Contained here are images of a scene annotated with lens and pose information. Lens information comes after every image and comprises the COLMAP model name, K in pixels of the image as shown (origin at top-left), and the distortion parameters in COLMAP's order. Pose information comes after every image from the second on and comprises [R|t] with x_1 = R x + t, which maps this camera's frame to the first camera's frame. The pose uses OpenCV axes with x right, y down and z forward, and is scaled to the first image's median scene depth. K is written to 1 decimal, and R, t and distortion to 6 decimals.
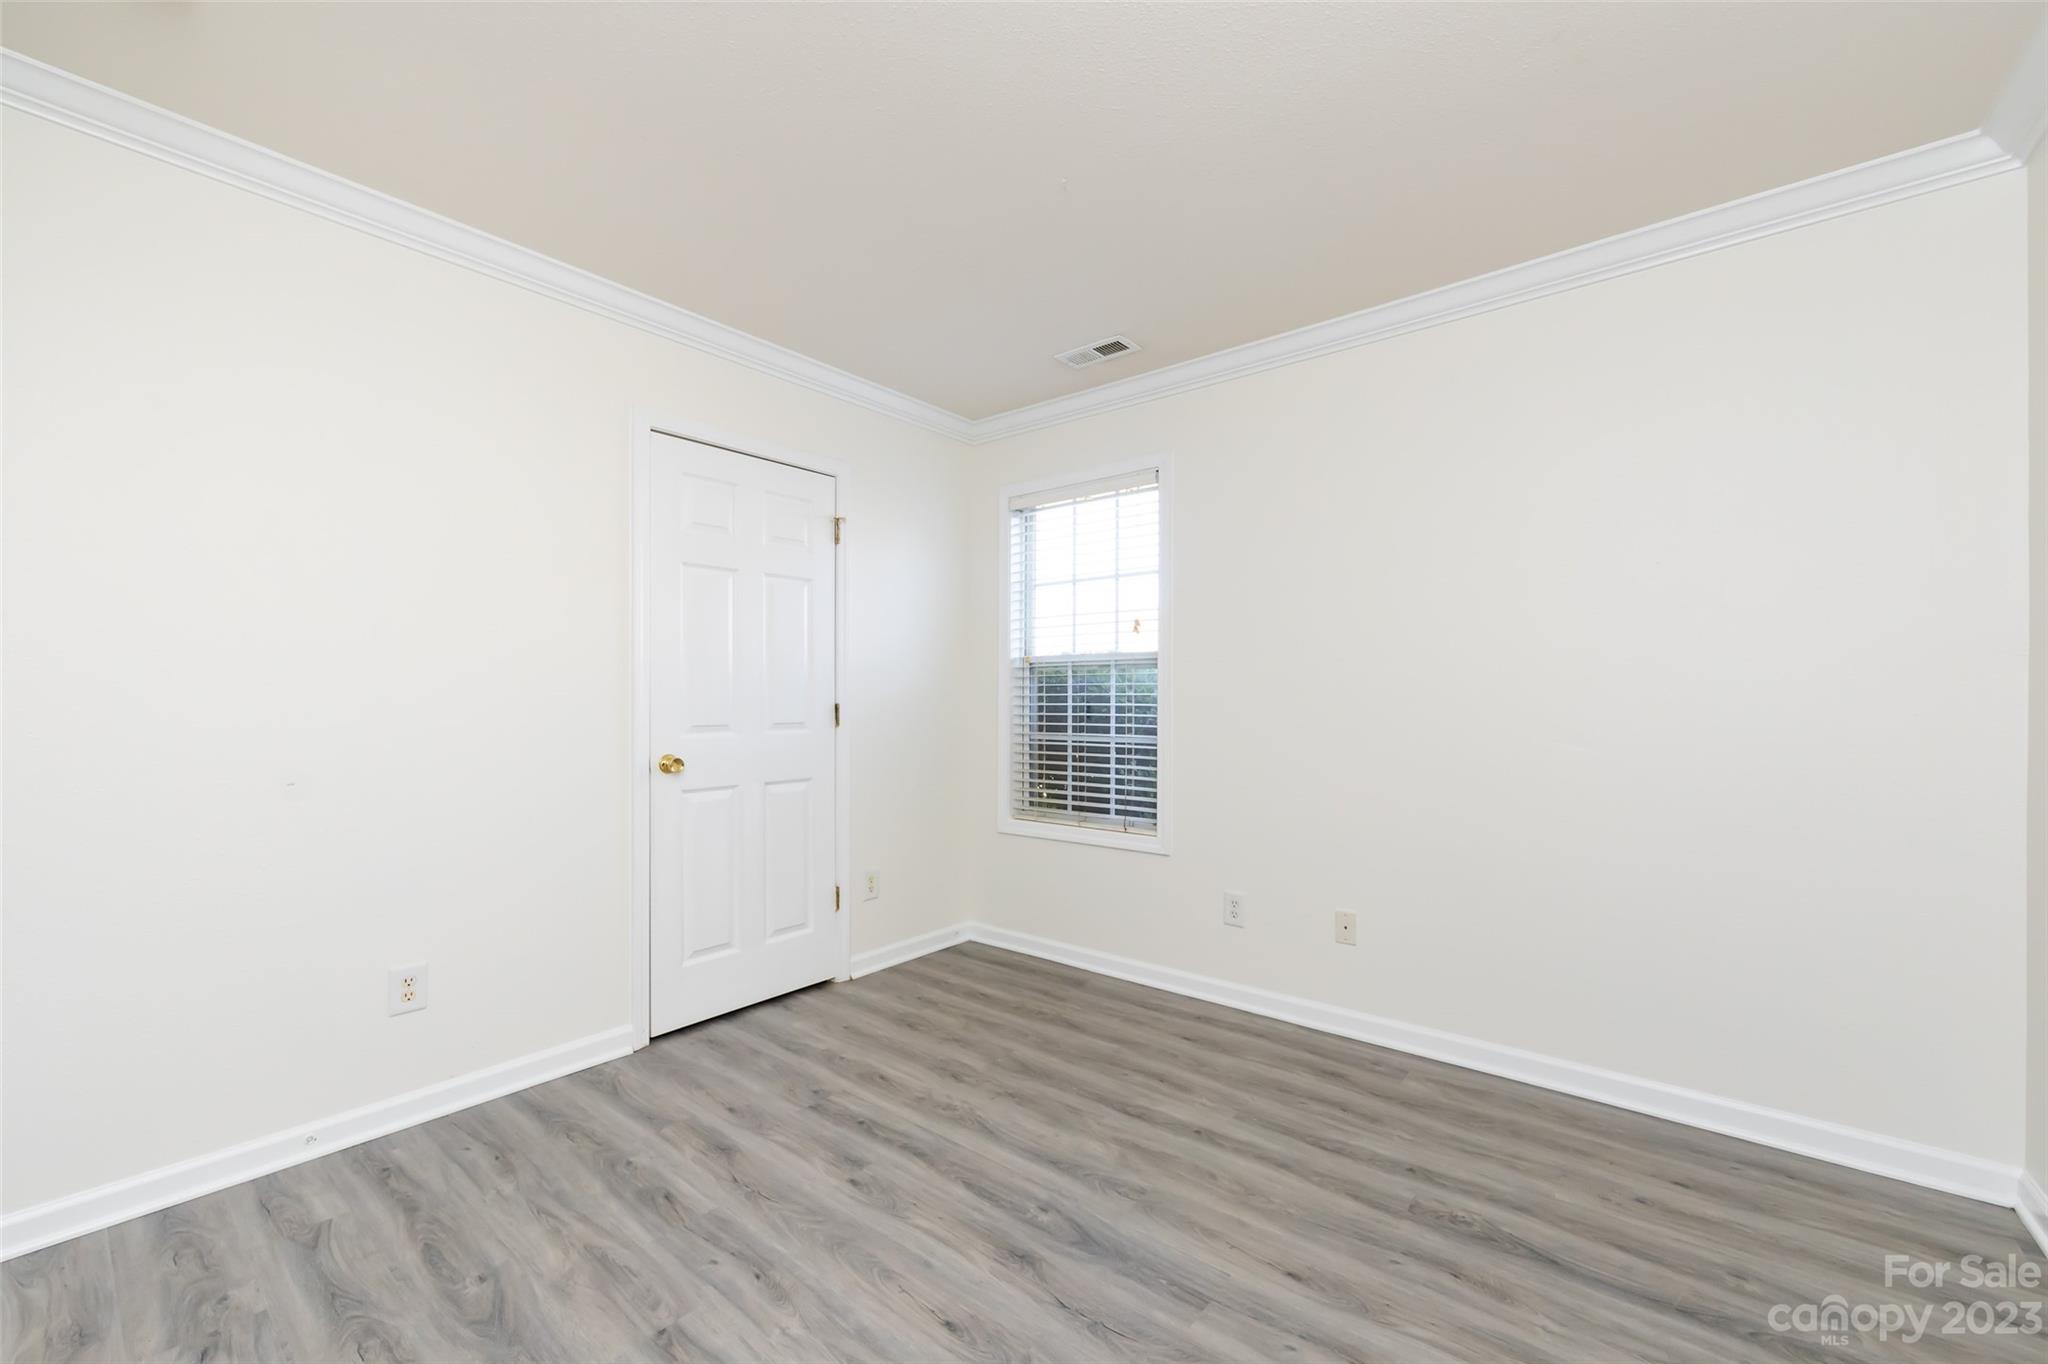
lens RADIAL K [[812.0, 0, 1009.7], [0, 812.0, 691.7], [0, 0, 1]] dist [-0.001669, -0.000752]
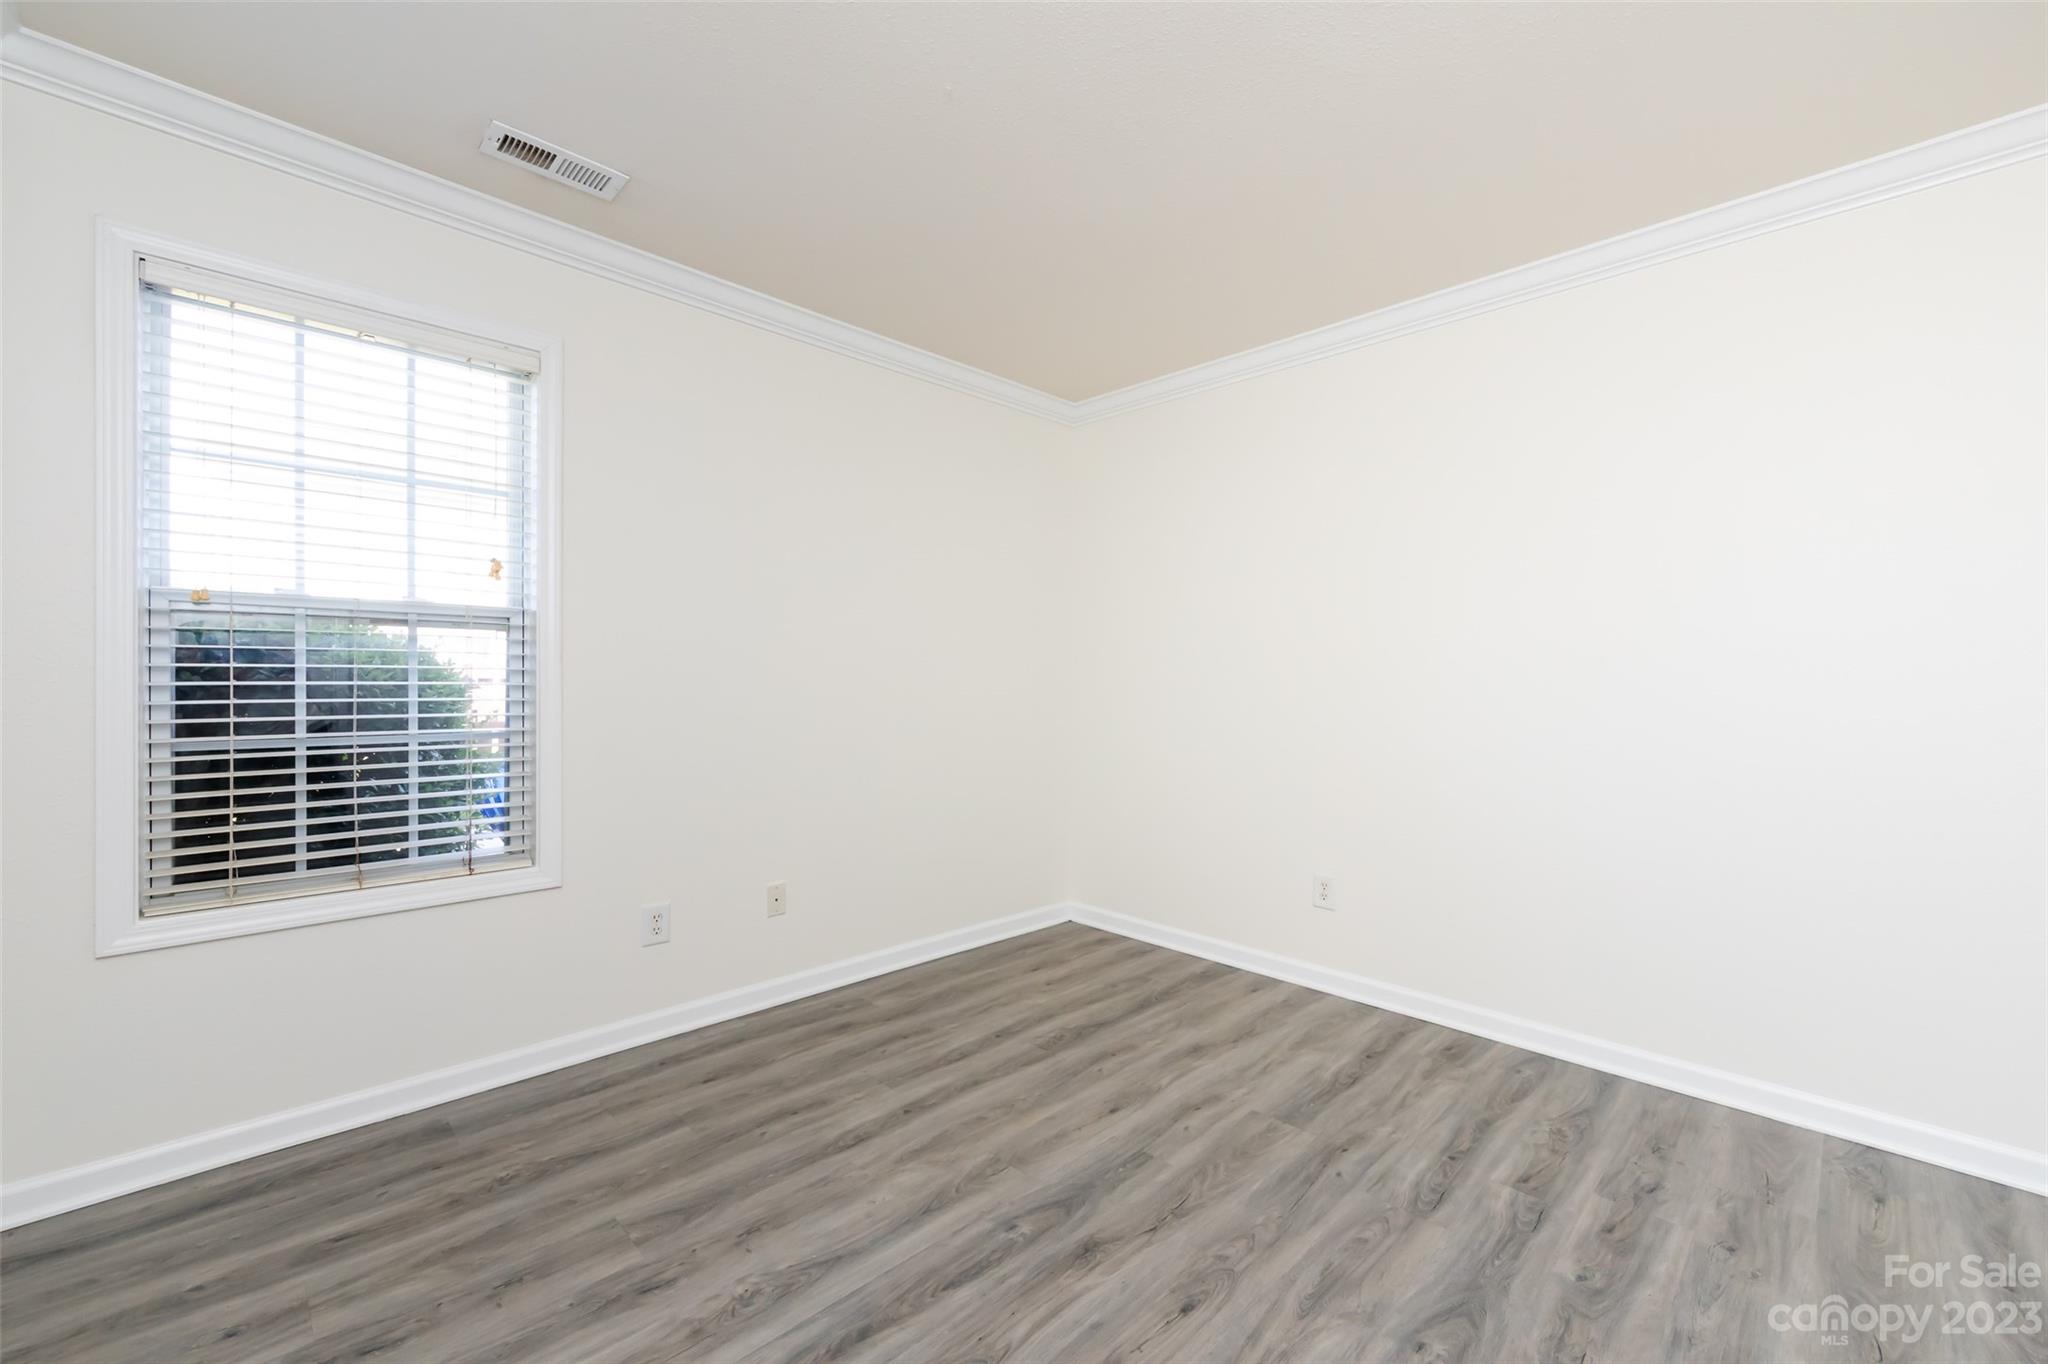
lens RADIAL K [[812.0, 0, 1023.9], [0, 812.0, 688.3], [0, 0, 1]] dist [-0.001669, -0.000752]
pose [[0.109310, -0.012411, 0.993930, -0.681209], [-0.017481, 0.999743, 0.014406, 0.003173], [-0.993854, -0.018950, 0.109065, 0.696206]]
